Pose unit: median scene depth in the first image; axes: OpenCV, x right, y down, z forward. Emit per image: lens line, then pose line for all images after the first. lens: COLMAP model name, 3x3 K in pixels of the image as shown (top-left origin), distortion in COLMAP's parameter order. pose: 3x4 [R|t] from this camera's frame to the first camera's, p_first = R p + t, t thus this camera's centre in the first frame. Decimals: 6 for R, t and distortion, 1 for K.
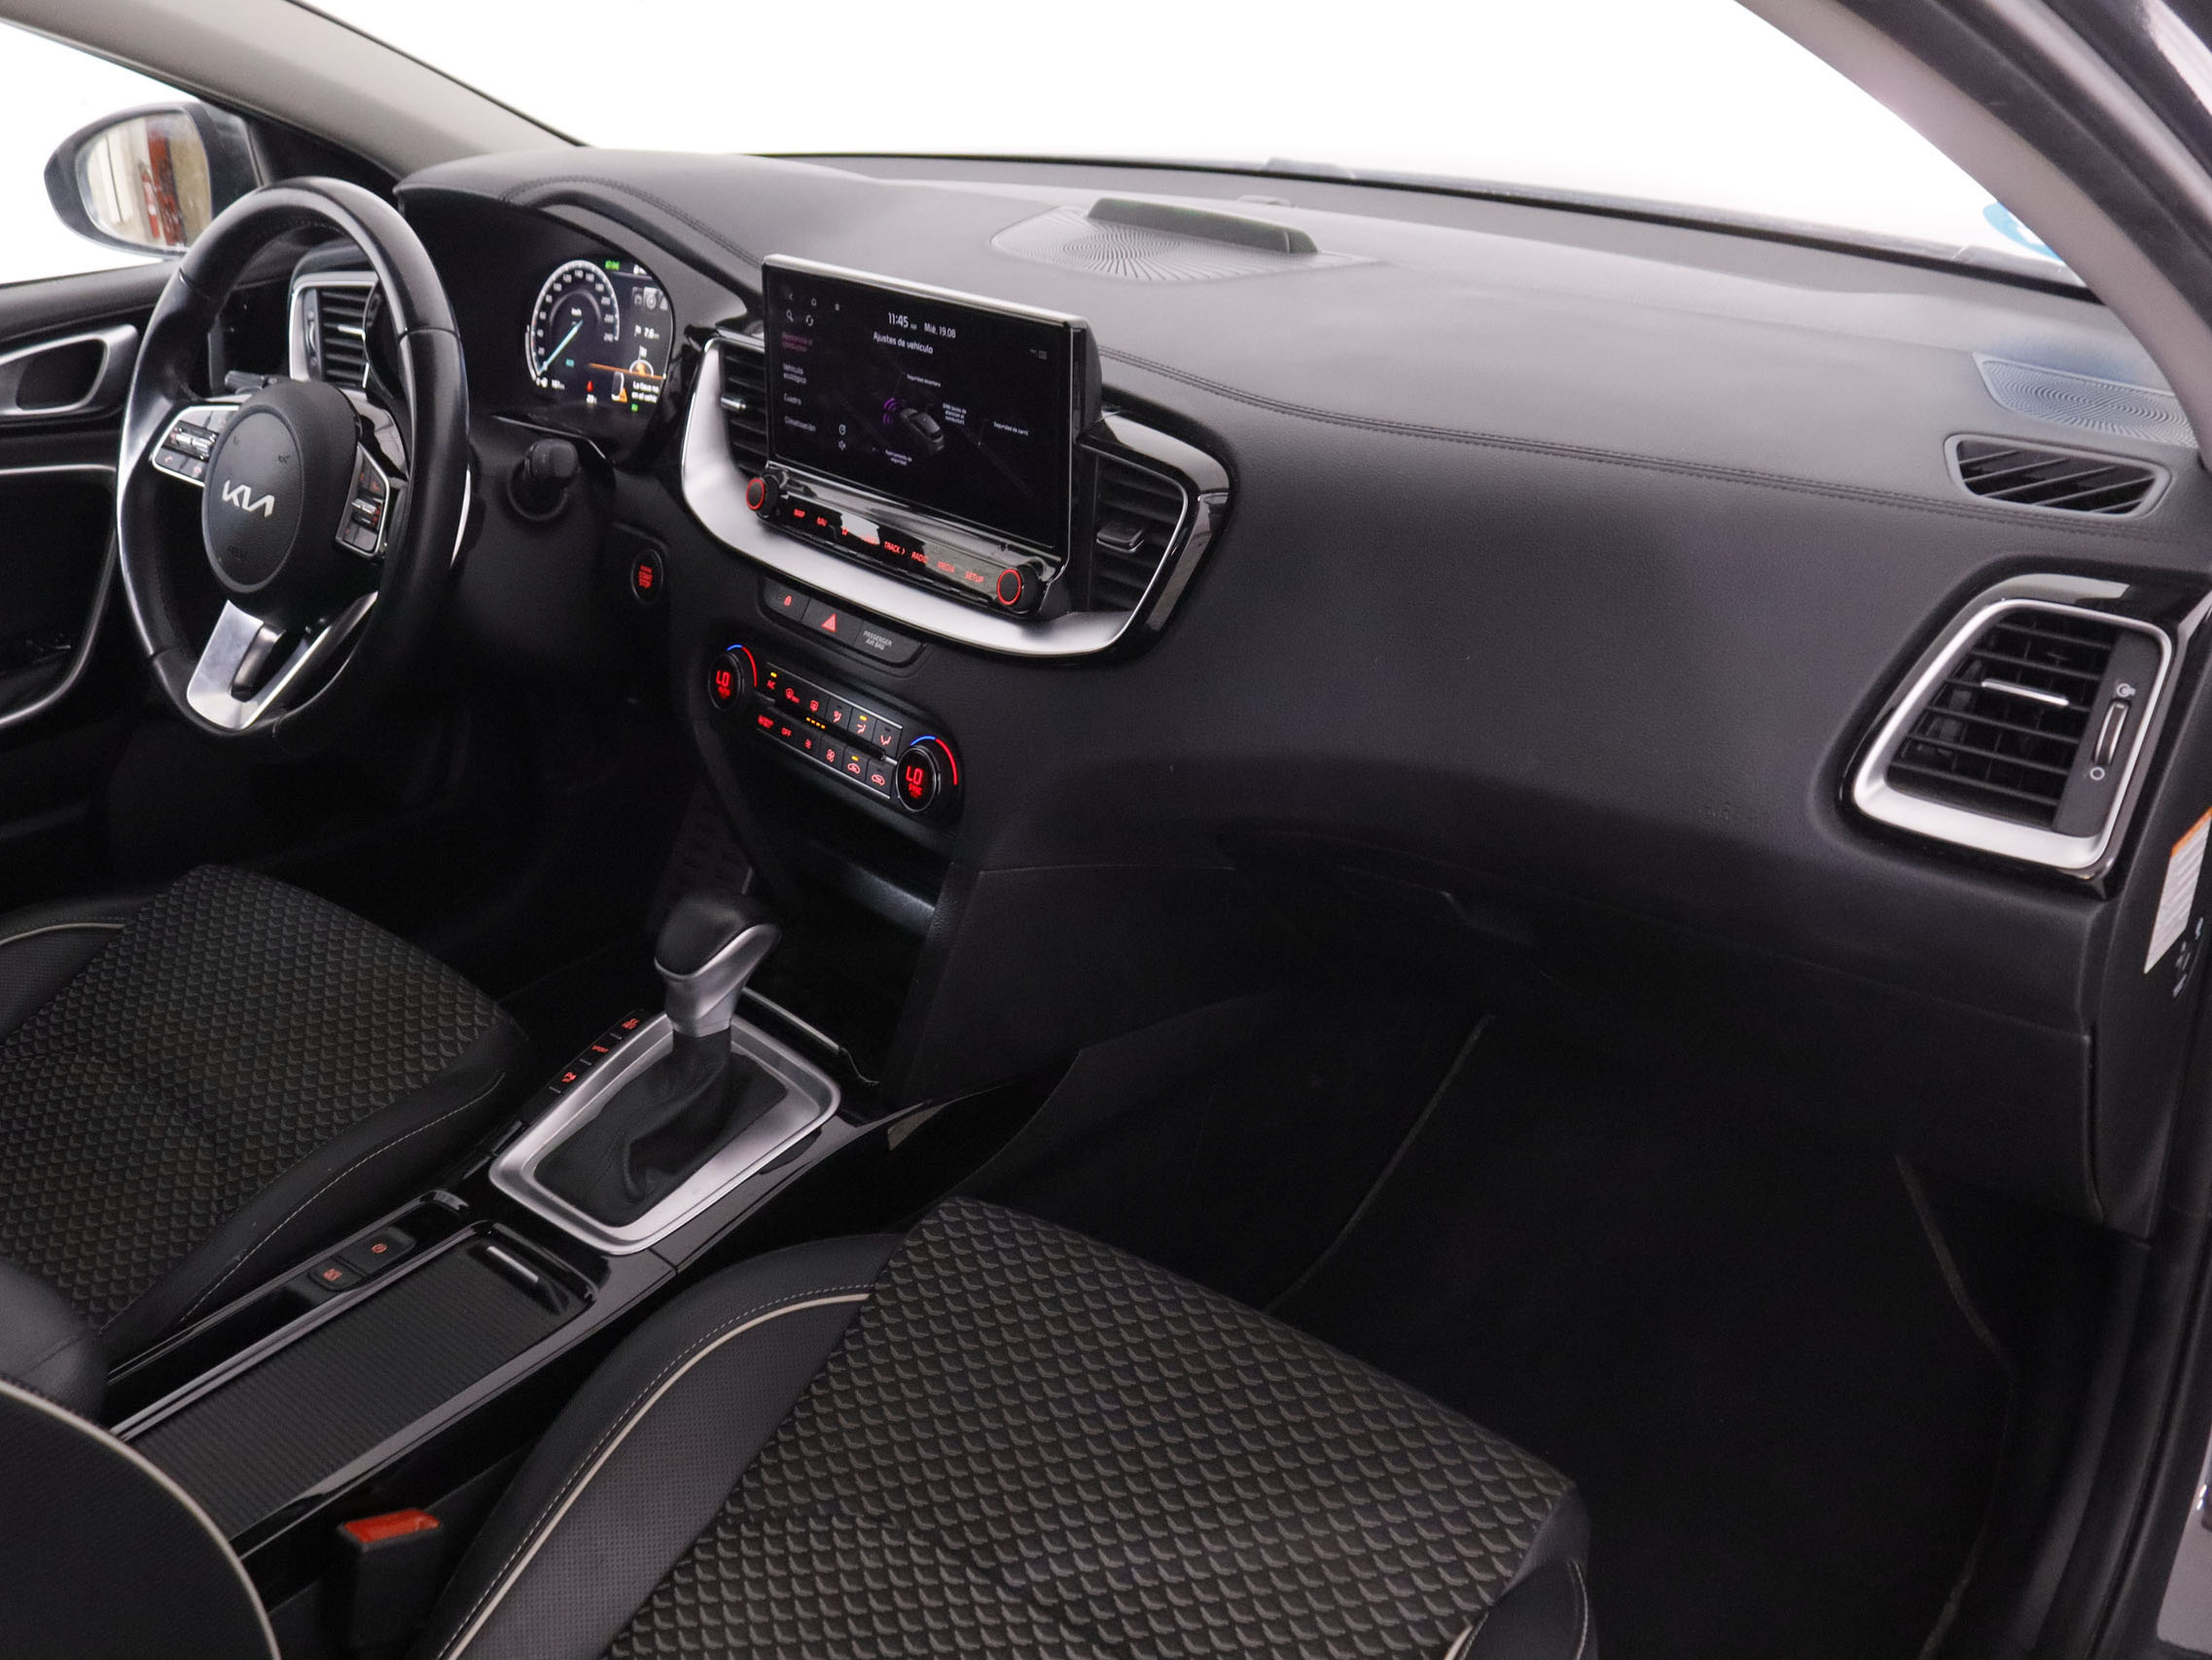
lens RADIAL K [[1991.3, 0, 1116.1], [0, 1991.3, 831.9], [0, 0, 1]] dist [-0.139900, 0.046664]
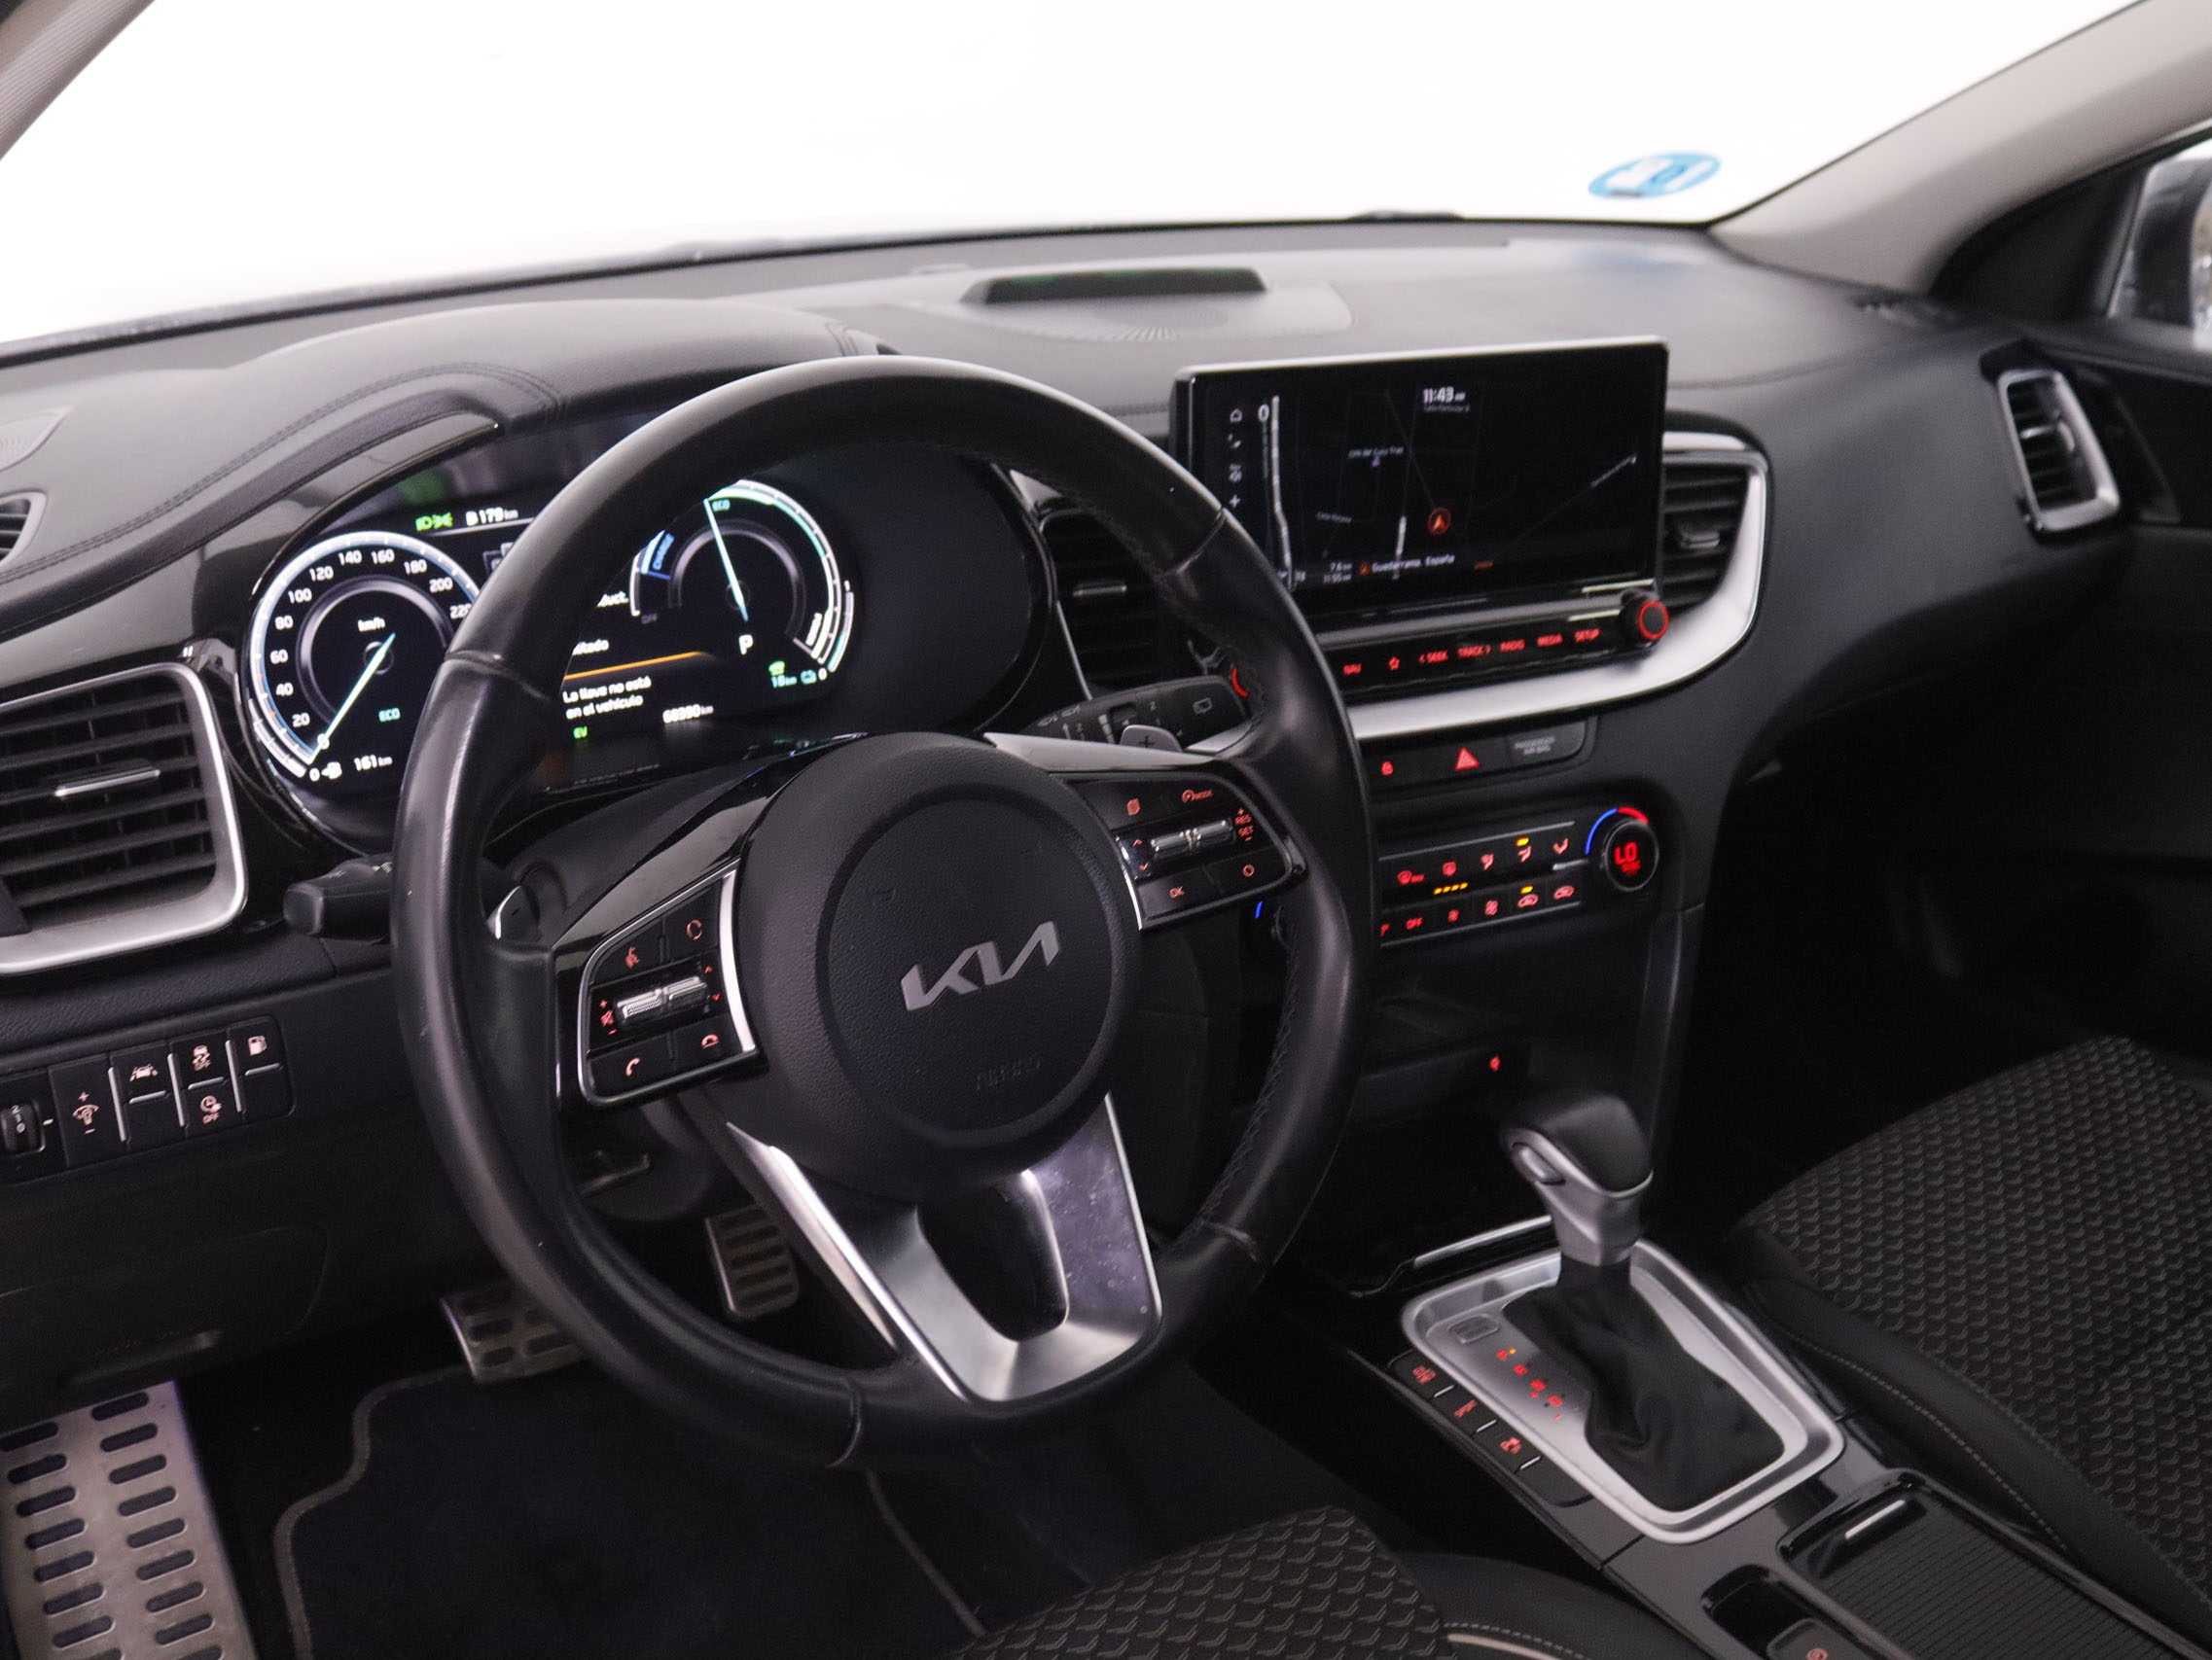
lens RADIAL K [[2221.0, 0, 1107.7], [0, 2221.0, 823.5], [0, 0, 1]] dist [-0.125518, 0.000000]
pose [[0.262379, -0.344151, 0.901508, -0.994807], [0.404886, 0.887287, 0.220883, -0.334857], [-0.875914, 0.307053, 0.372147, 0.754762]]
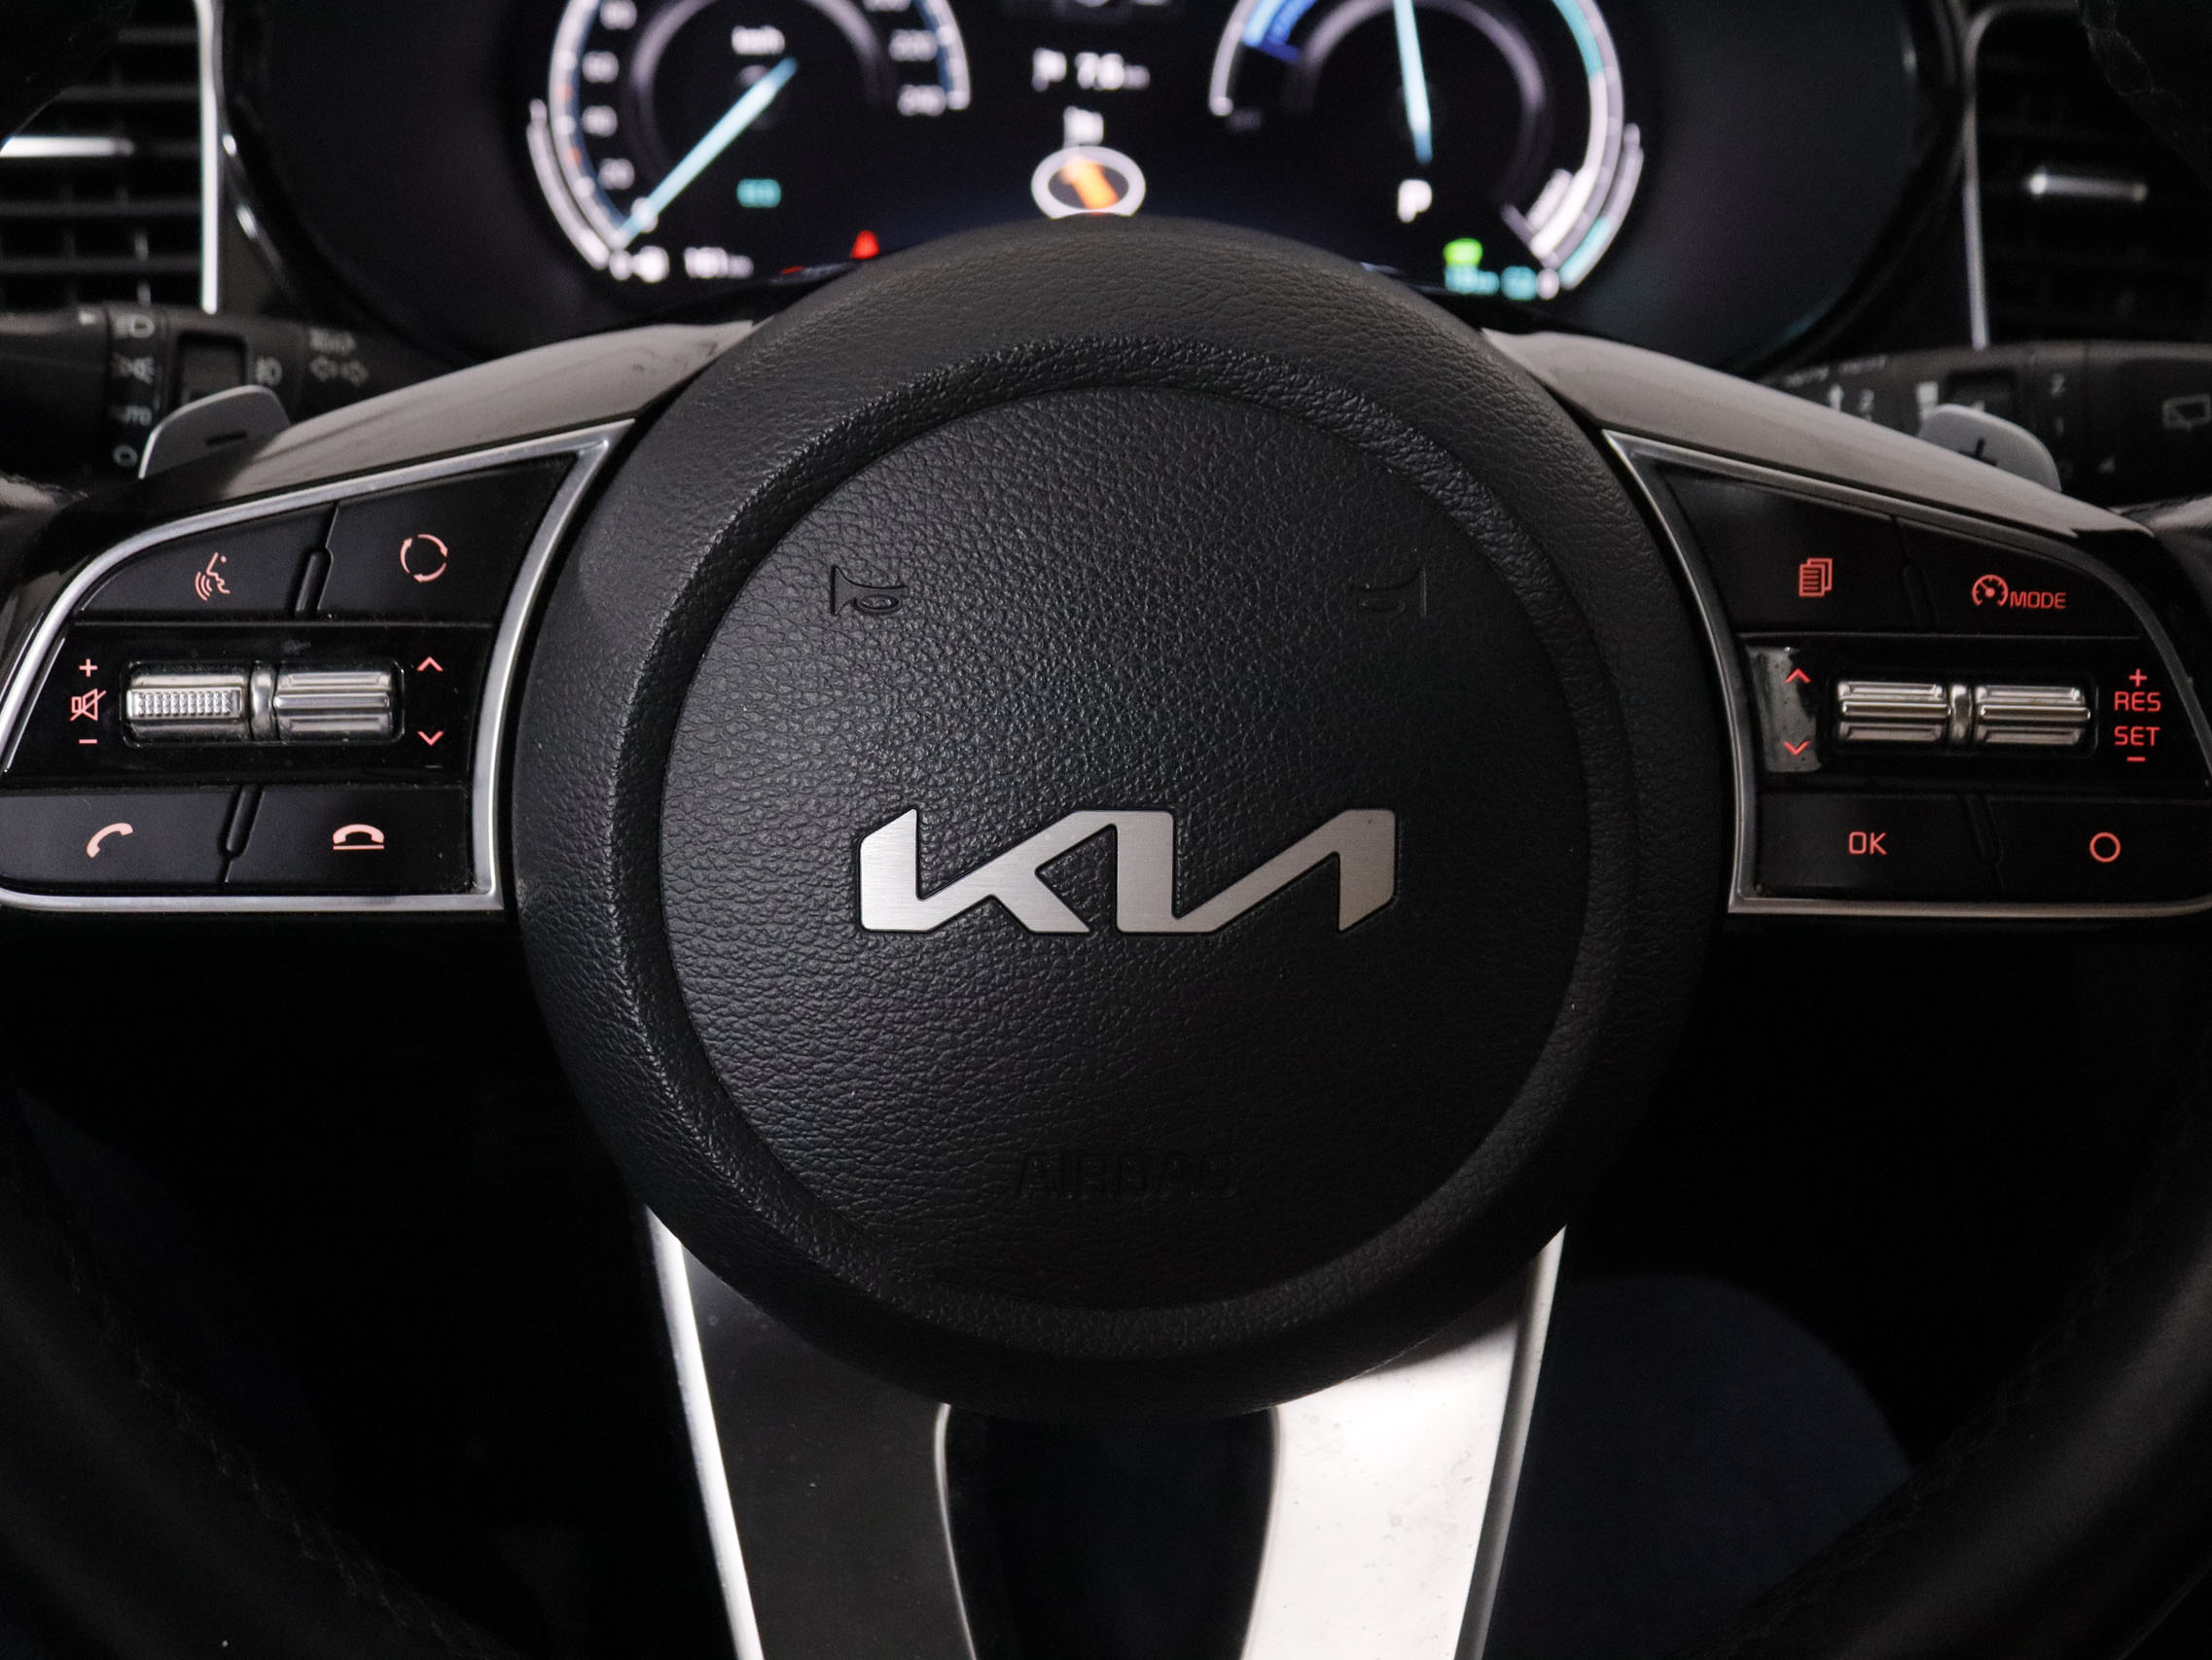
lens RADIAL K [[1991.3, 0, 1089.1], [0, 1991.3, 821.7], [0, 0, 1]] dist [-0.139900, 0.046664]
pose [[0.789687, -0.272587, 0.549627, -0.563518], [0.244046, 0.961514, 0.126223, -0.205707], [-0.562881, 0.034457, 0.825819, 0.867820]]
